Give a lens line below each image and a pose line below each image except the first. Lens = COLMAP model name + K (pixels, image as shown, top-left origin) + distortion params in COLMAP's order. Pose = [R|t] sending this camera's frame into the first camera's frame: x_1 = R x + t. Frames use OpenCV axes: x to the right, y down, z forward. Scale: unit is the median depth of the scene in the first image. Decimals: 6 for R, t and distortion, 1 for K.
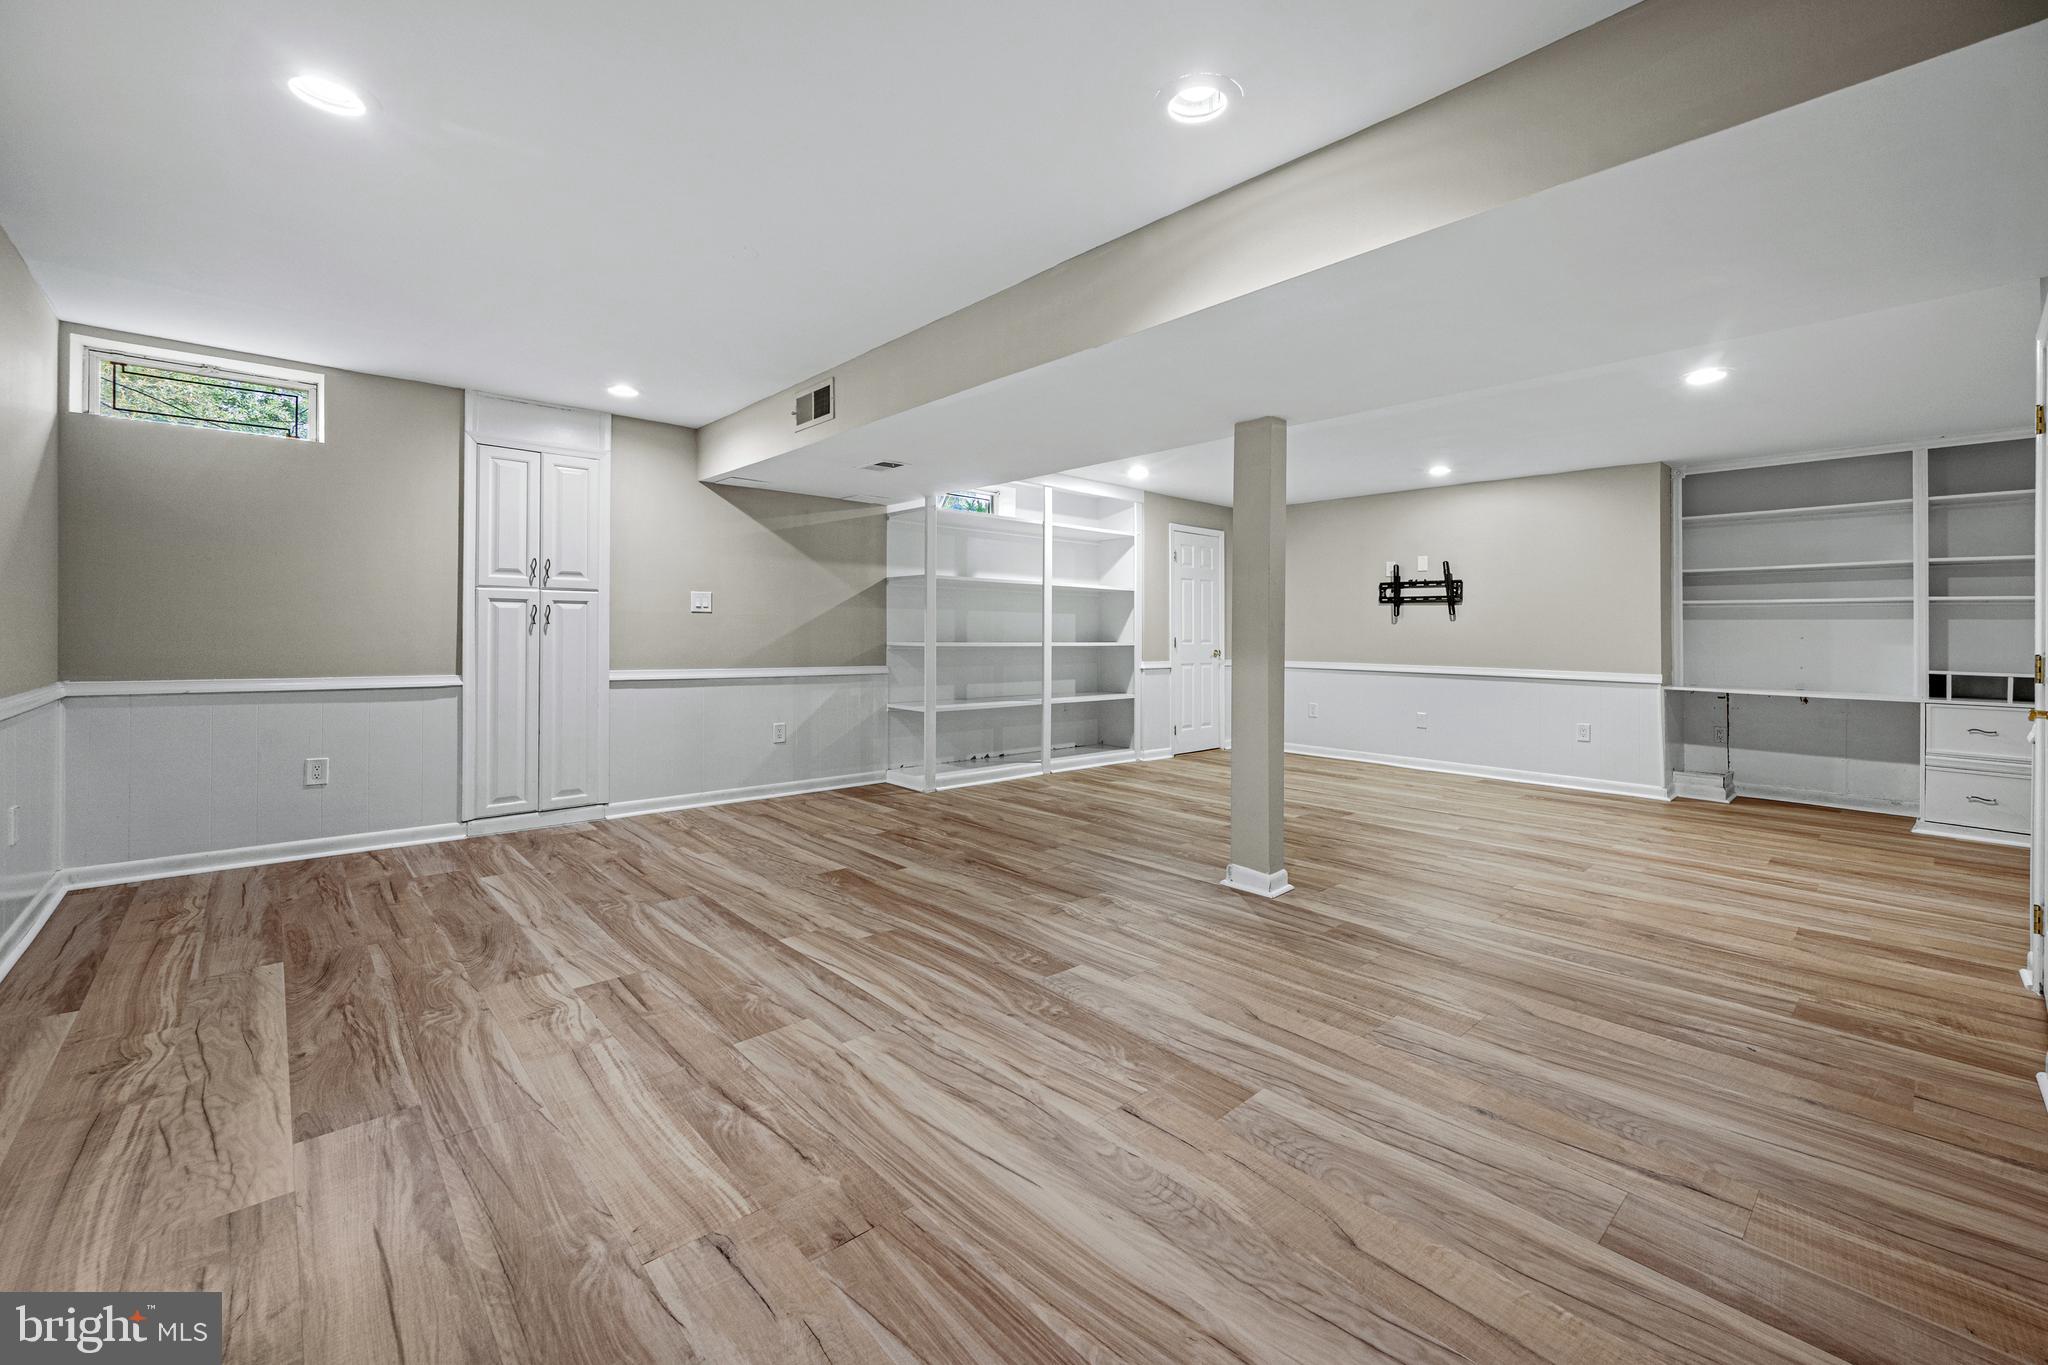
lens RADIAL K [[833.2, 0, 1027.4], [0, 833.2, 626.9], [0, 0, 1]] dist [-0.001408, 0.000484]
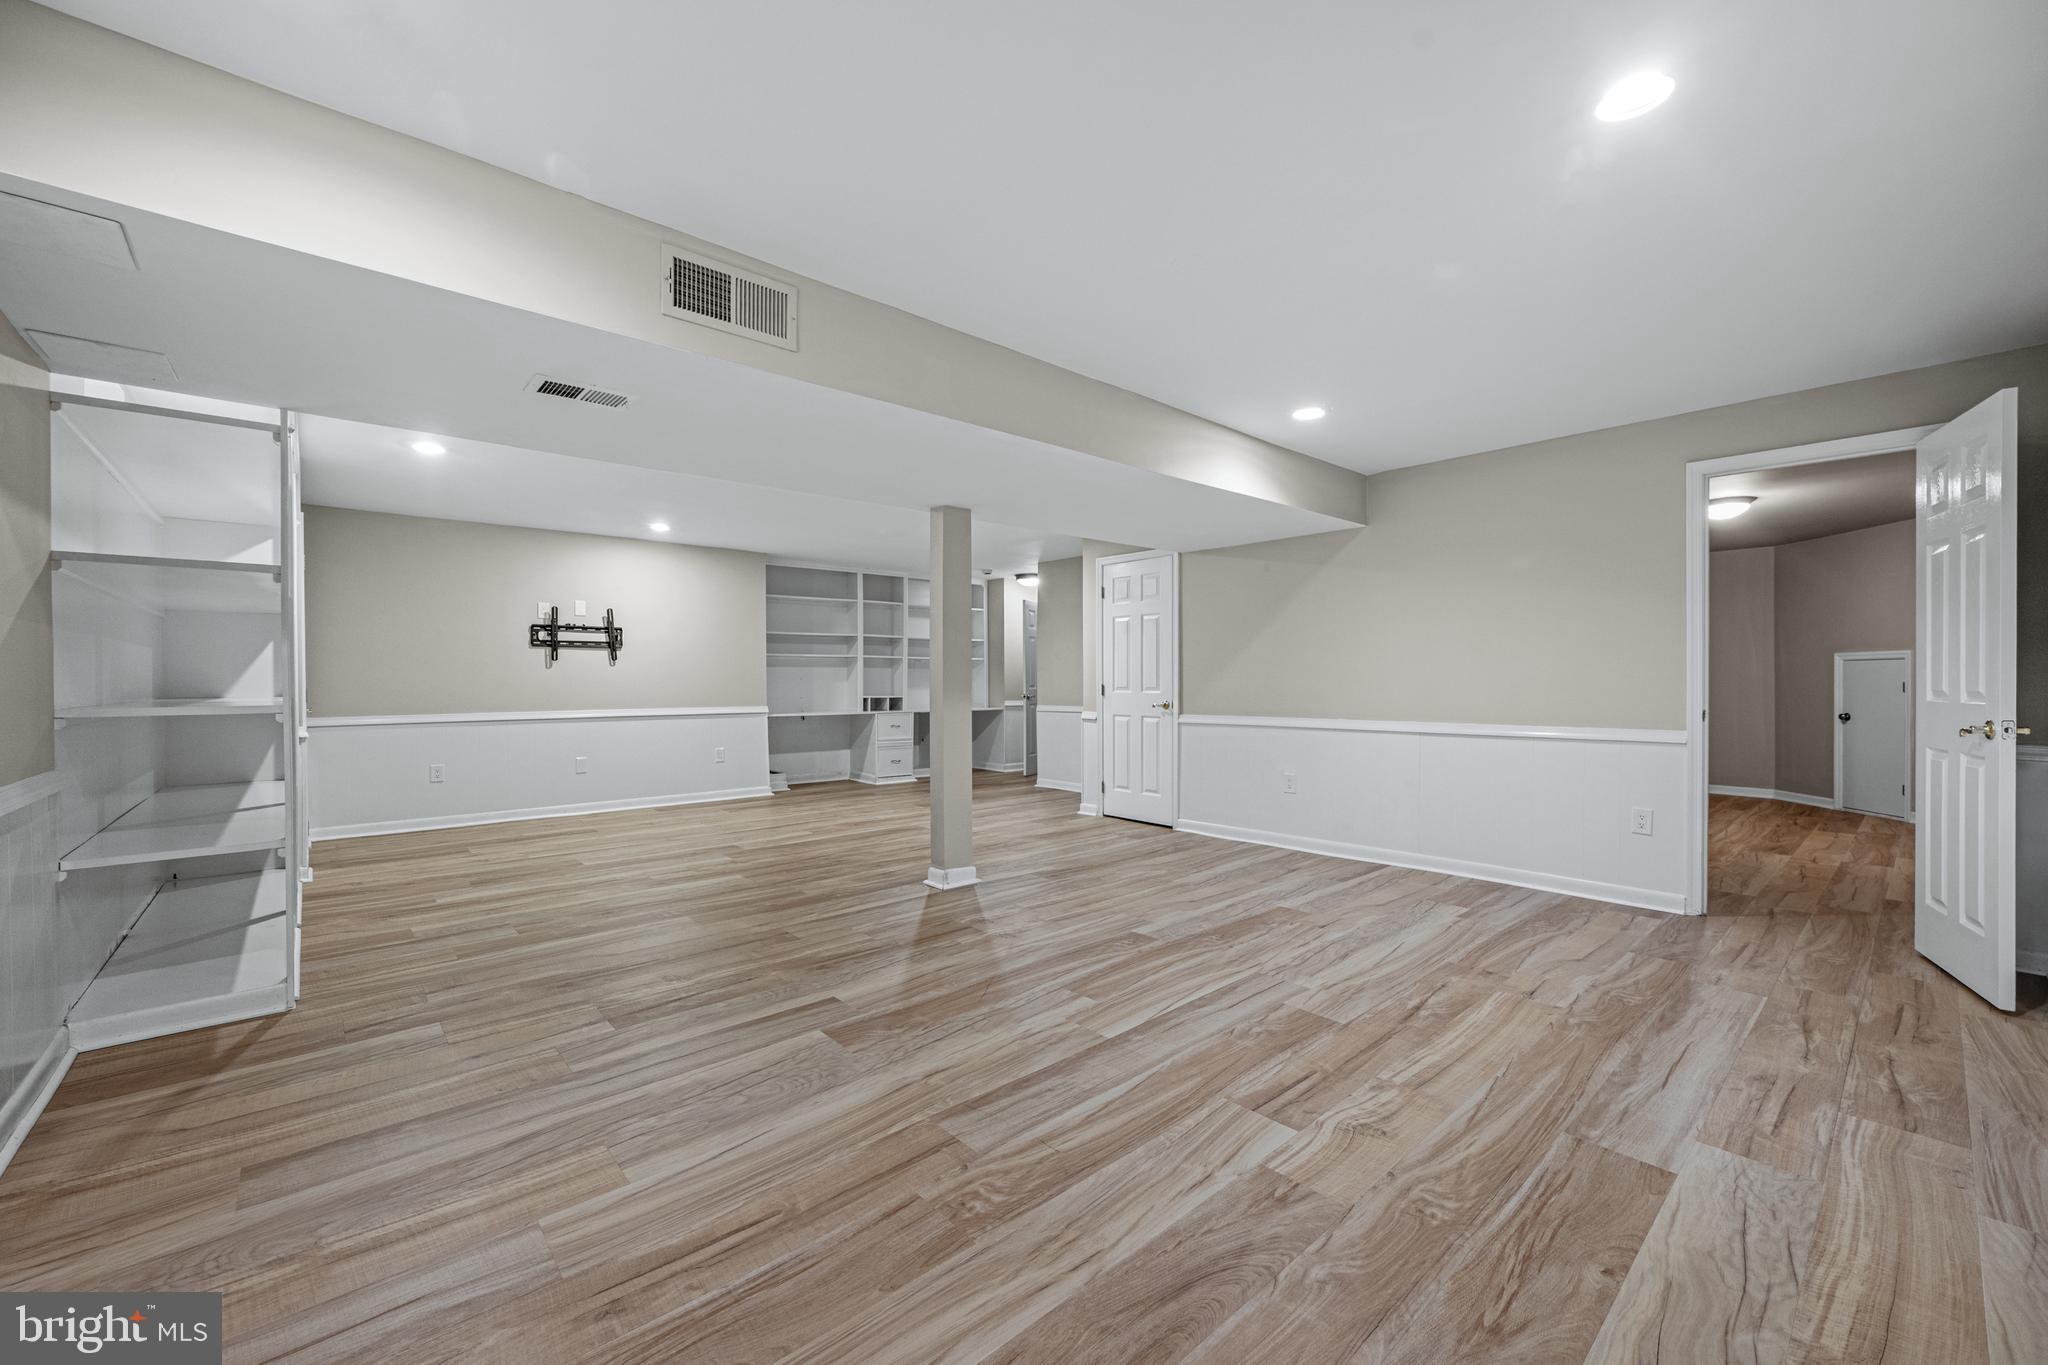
lens RADIAL K [[805.4, 0, 1019.0], [0, 805.4, 683.5], [0, 0, 1]] dist [-0.002481, 0.000054]
pose [[0.018770, -0.015036, 0.999711, -1.316710], [-0.003707, 0.999879, 0.015108, -0.006506], [-0.999817, -0.003990, 0.018712, 1.256775]]
